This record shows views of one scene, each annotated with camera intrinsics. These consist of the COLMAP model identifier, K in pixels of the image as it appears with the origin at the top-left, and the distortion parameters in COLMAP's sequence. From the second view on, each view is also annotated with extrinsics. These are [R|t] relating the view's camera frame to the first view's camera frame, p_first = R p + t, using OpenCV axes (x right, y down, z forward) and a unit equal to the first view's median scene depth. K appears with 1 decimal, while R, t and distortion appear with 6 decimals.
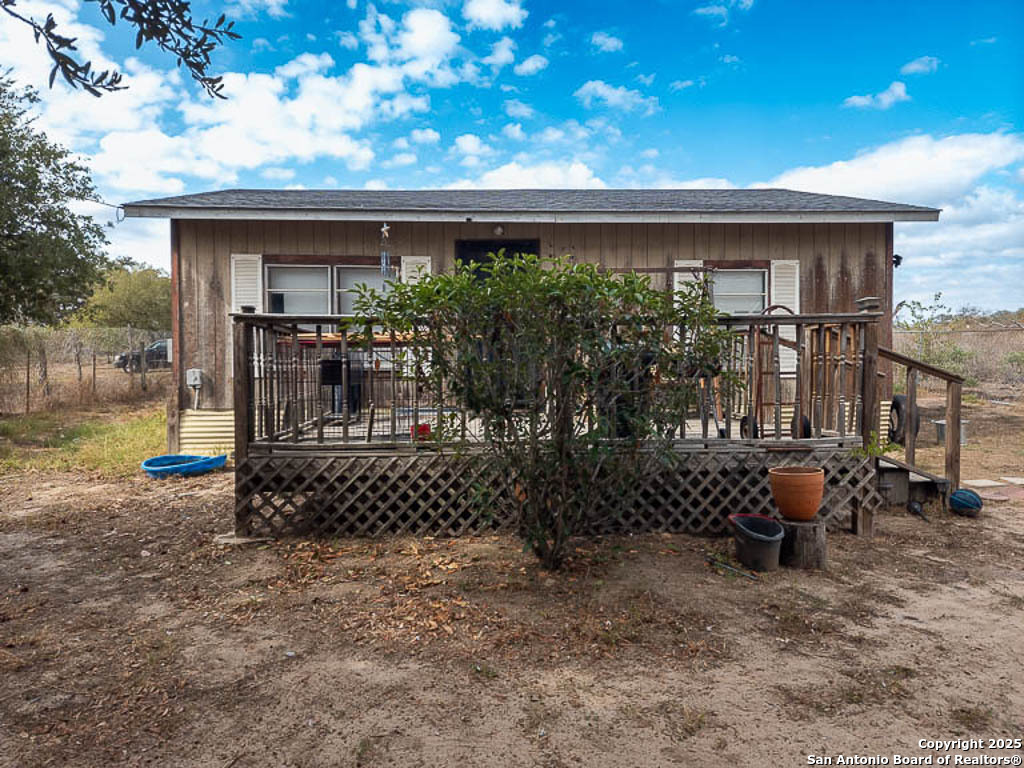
lens RADIAL K [[672.1, 0, 500.7], [0, 672.1, 381.1], [0, 0, 1]] dist [0.049858, -0.037323]
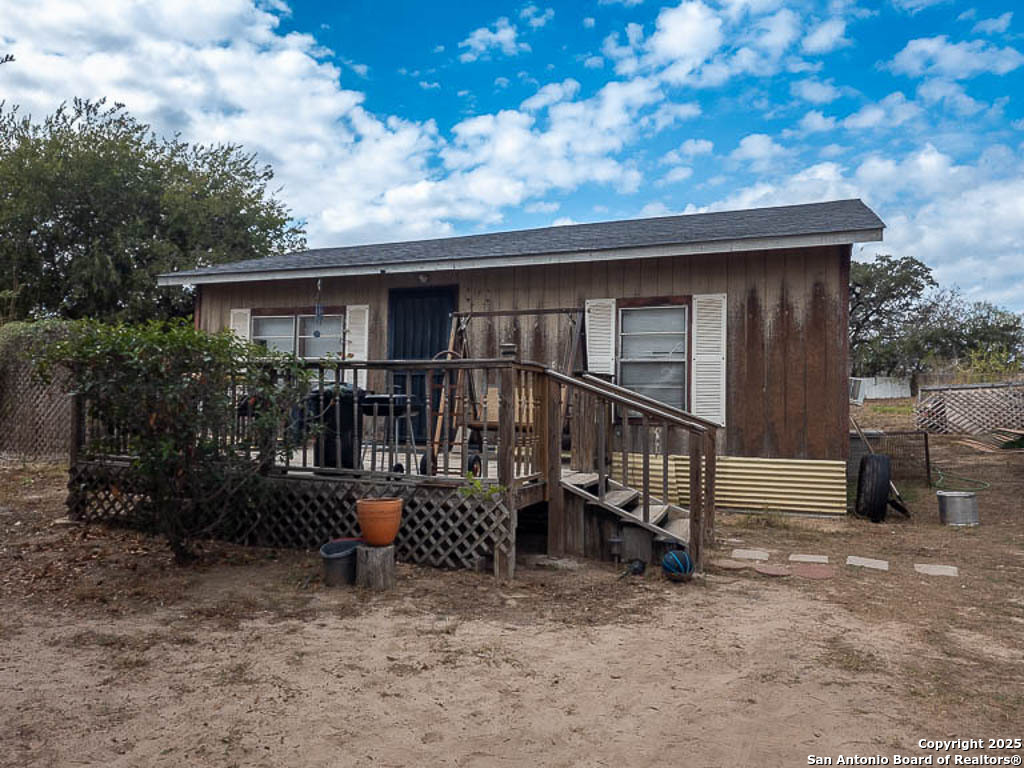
lens RADIAL K [[754.1, 0, 467.0], [0, 754.1, 395.3], [0, 0, 1]] dist [0.078030, -0.054975]
pose [[0.889451, 0.019053, -0.456634, 0.615070], [-0.035643, 0.998979, -0.027744, -0.007631], [0.455639, 0.040952, 0.889222, -0.026634]]
